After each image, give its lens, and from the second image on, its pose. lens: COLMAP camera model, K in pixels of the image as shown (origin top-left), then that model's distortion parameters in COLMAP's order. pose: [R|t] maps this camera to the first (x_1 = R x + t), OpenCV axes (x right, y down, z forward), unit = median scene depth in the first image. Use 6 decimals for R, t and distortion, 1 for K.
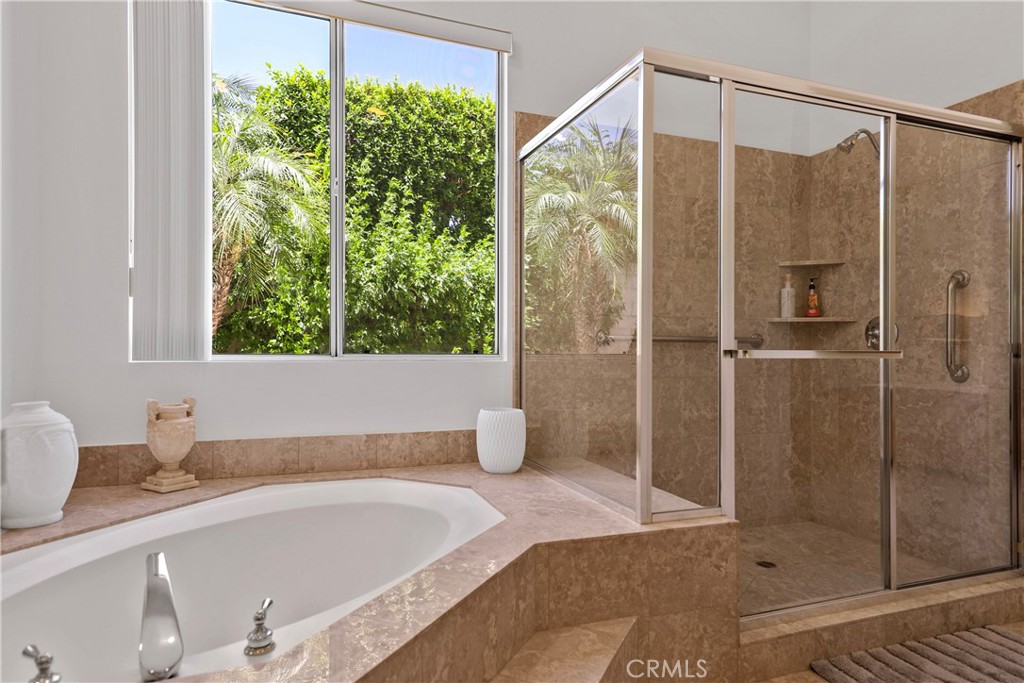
lens RADIAL K [[605.4, 0, 512.0], [0, 605.4, 341.5], [0, 0, 1]] dist [0.009296, 0.001270]
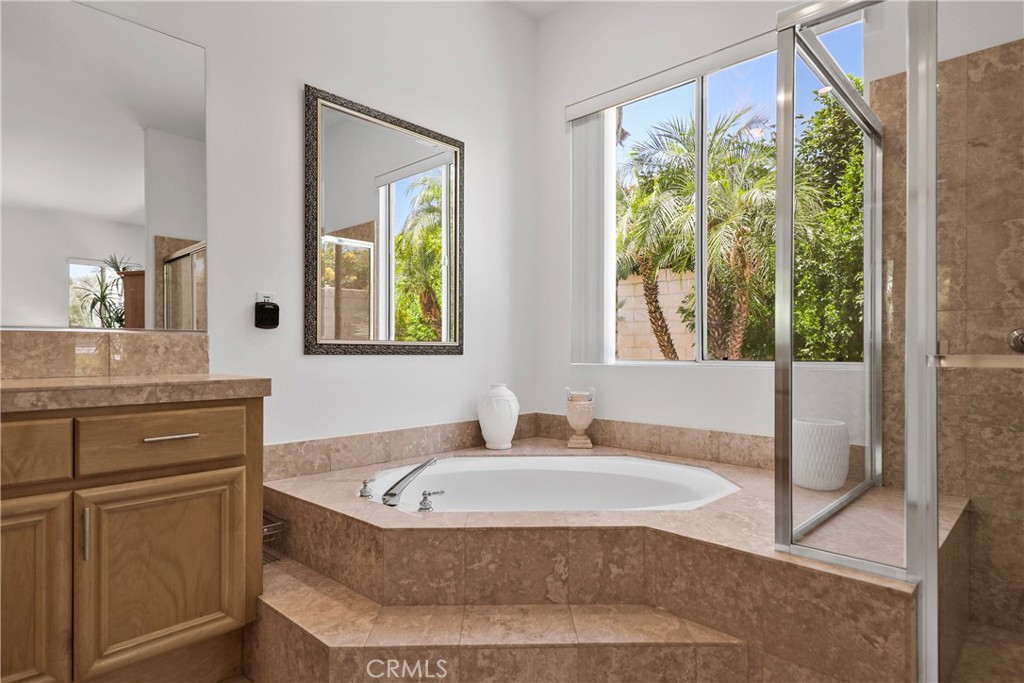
lens RADIAL K [[561.0, 0, 515.7], [0, 561.0, 353.6], [0, 0, 1]] dist [0.002295, 0.000291]
pose [[0.437085, -0.004523, -0.899409, 0.783706], [0.006332, 0.999978, -0.001952, 0.011186], [0.899398, -0.004841, 0.437104, 0.294465]]
